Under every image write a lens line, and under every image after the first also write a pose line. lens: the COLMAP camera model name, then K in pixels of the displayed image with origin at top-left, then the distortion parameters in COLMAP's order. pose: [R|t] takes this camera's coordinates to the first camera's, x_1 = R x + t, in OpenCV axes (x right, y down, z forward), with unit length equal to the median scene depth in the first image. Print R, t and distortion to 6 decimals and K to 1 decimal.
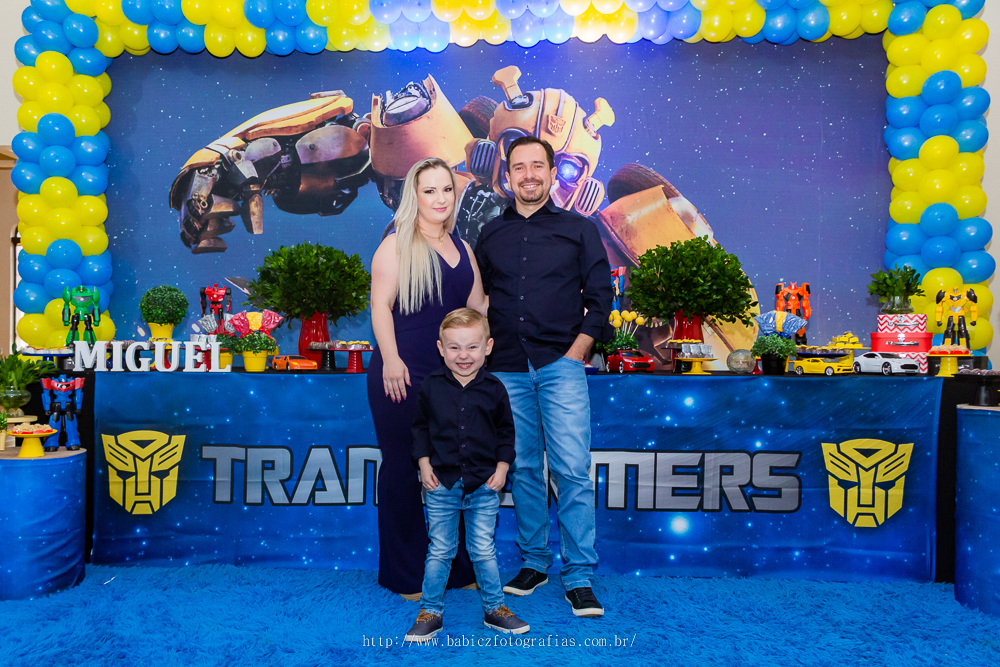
lens RADIAL K [[839.8, 0, 466.4], [0, 839.8, 358.6], [0, 0, 1]] dist [0.002790, 0.009572]
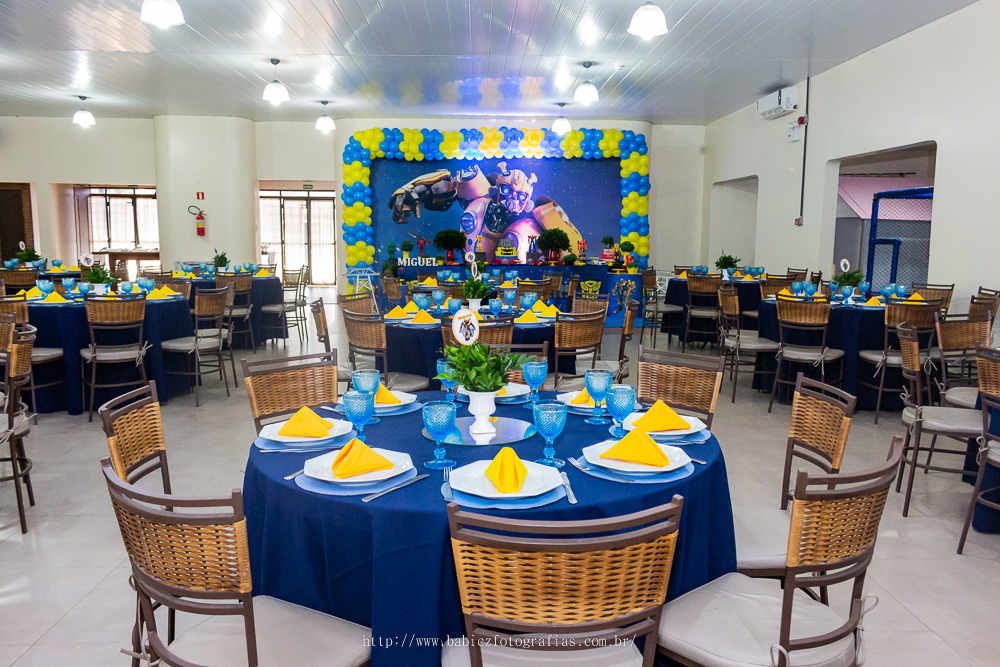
lens RADIAL K [[839.8, 0, 466.4], [0, 839.8, 358.6], [0, 0, 1]] dist [0.002790, 0.009572]
pose [[0.998675, -0.010567, 0.050359, -0.241369], [0.003225, 0.989617, 0.143696, -0.082899], [-0.051355, -0.143343, 0.988340, -2.098663]]
